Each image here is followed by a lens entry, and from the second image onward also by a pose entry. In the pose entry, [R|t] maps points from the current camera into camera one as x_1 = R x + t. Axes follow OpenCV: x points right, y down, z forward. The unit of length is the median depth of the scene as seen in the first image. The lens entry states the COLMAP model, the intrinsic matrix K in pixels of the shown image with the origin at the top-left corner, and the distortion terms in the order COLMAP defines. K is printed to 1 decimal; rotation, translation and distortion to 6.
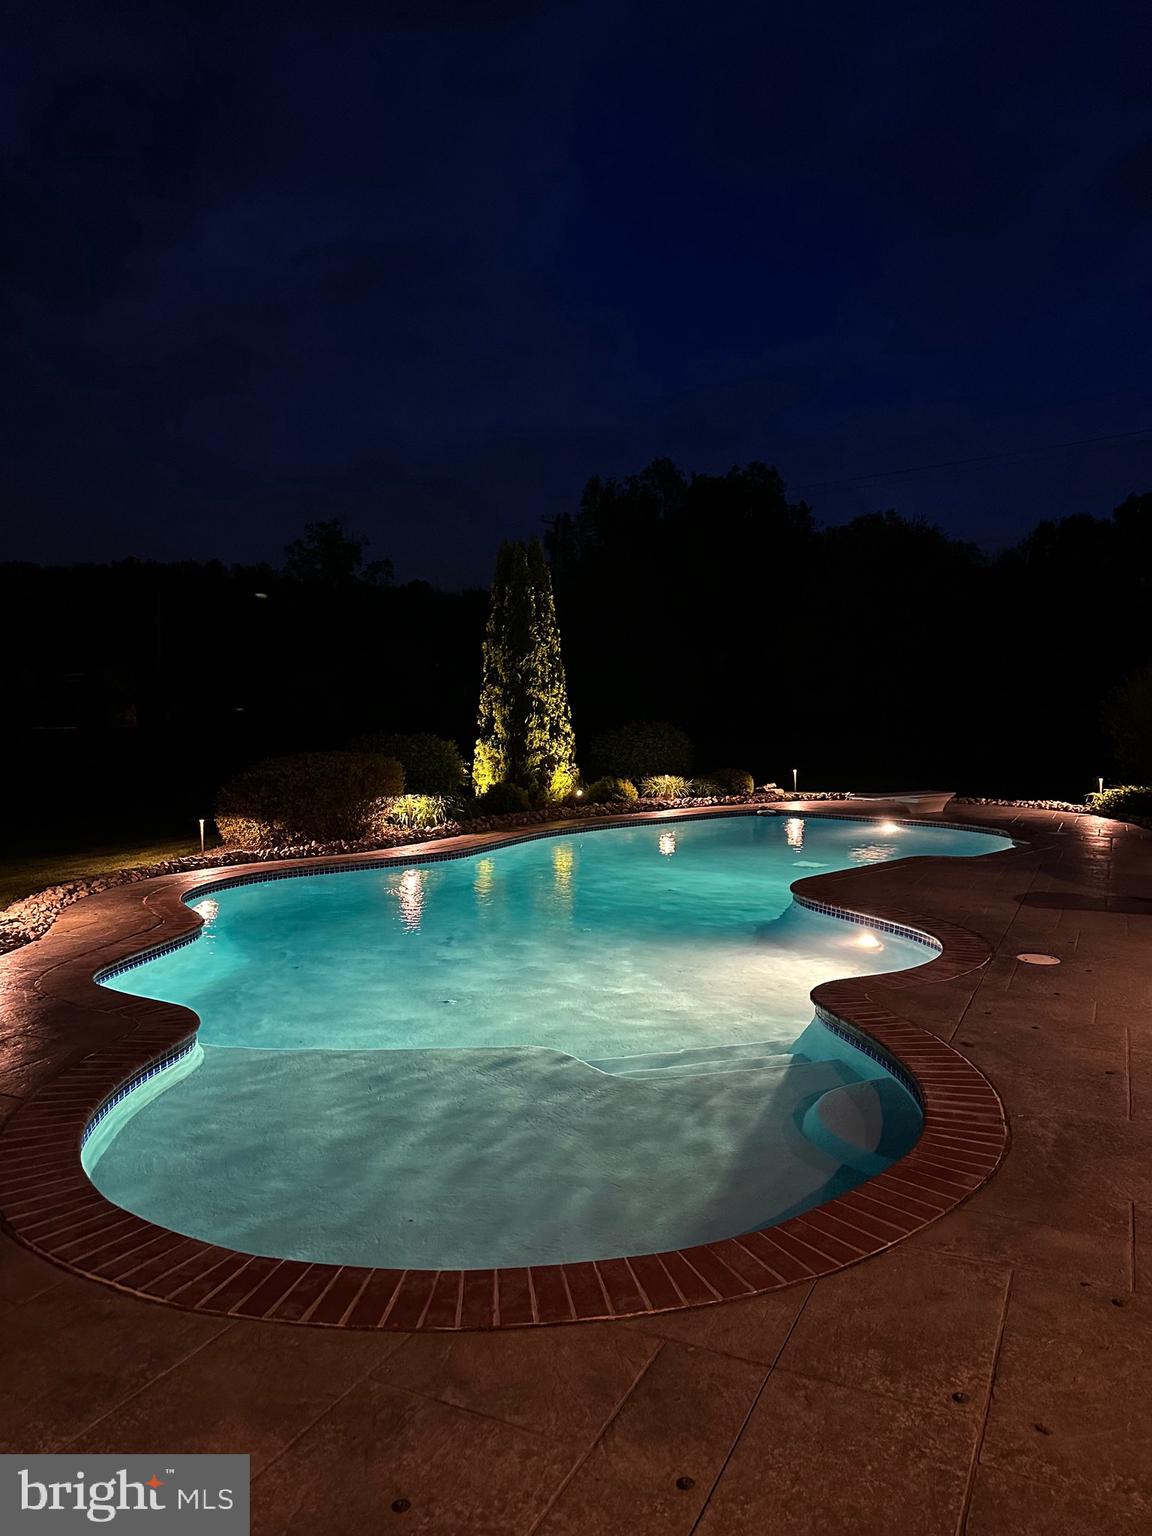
lens RADIAL K [[1074.7, 0, 566.4], [0, 1074.7, 788.6], [0, 0, 1]] dist [0.127318, -0.176368]
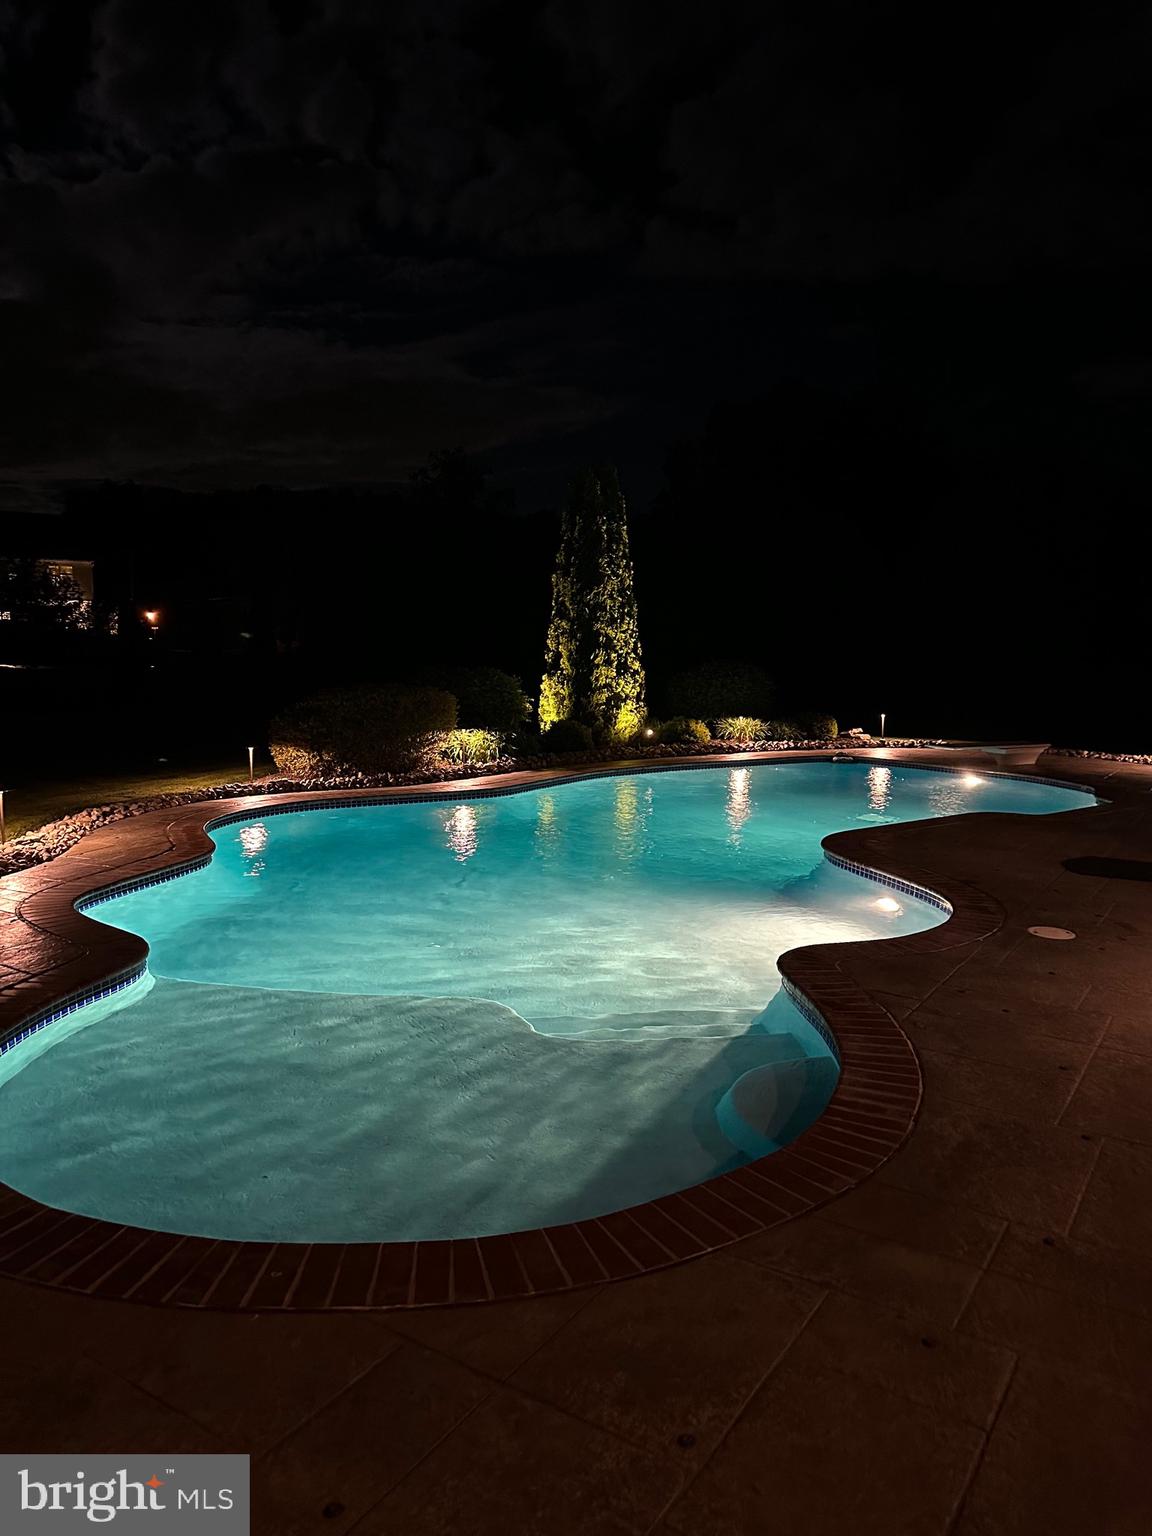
lens RADIAL K [[1074.7, 0, 566.4], [0, 1074.7, 788.6], [0, 0, 1]] dist [0.127318, -0.176368]
pose [[0.992581, 0.037970, -0.115506, 0.056335], [-0.030895, 0.997570, 0.062440, -0.004085], [0.117596, -0.058408, 0.991342, 0.022850]]
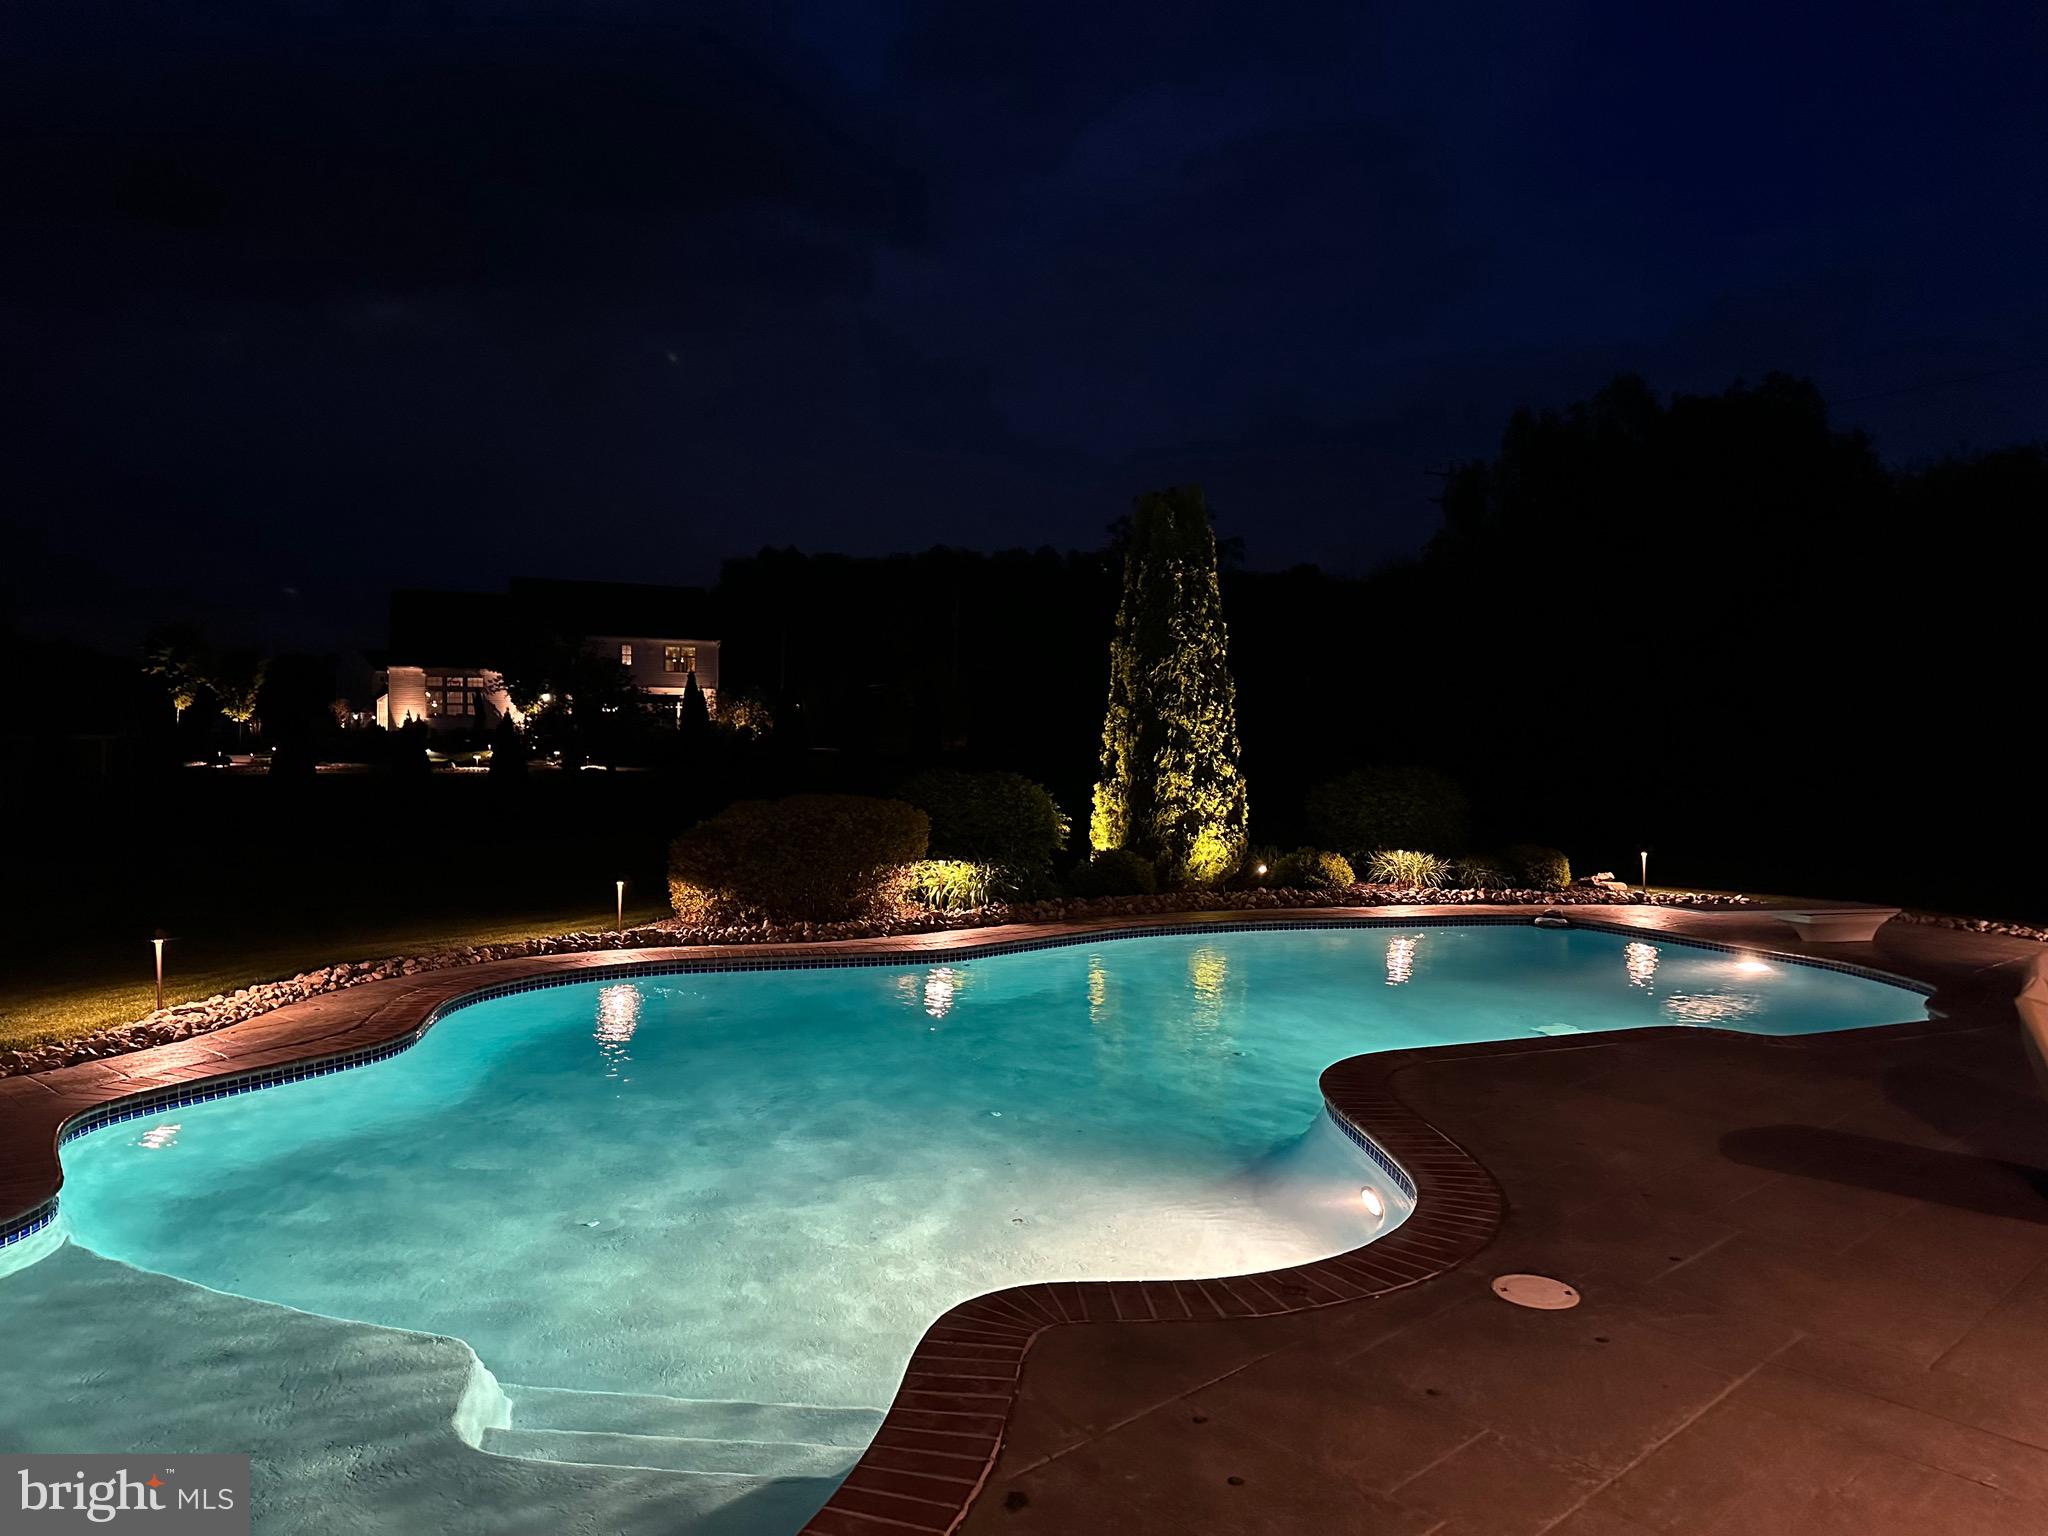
lens RADIAL K [[1432.9, 0, 1015.4], [0, 1432.9, 764.3], [0, 0, 1]] dist [0.127318, -0.176368]
pose [[0.940450, 0.031216, -0.338495, 0.181247], [-0.049263, 0.997778, -0.044854, -0.014780], [0.336342, 0.058858, 0.939899, 0.131151]]
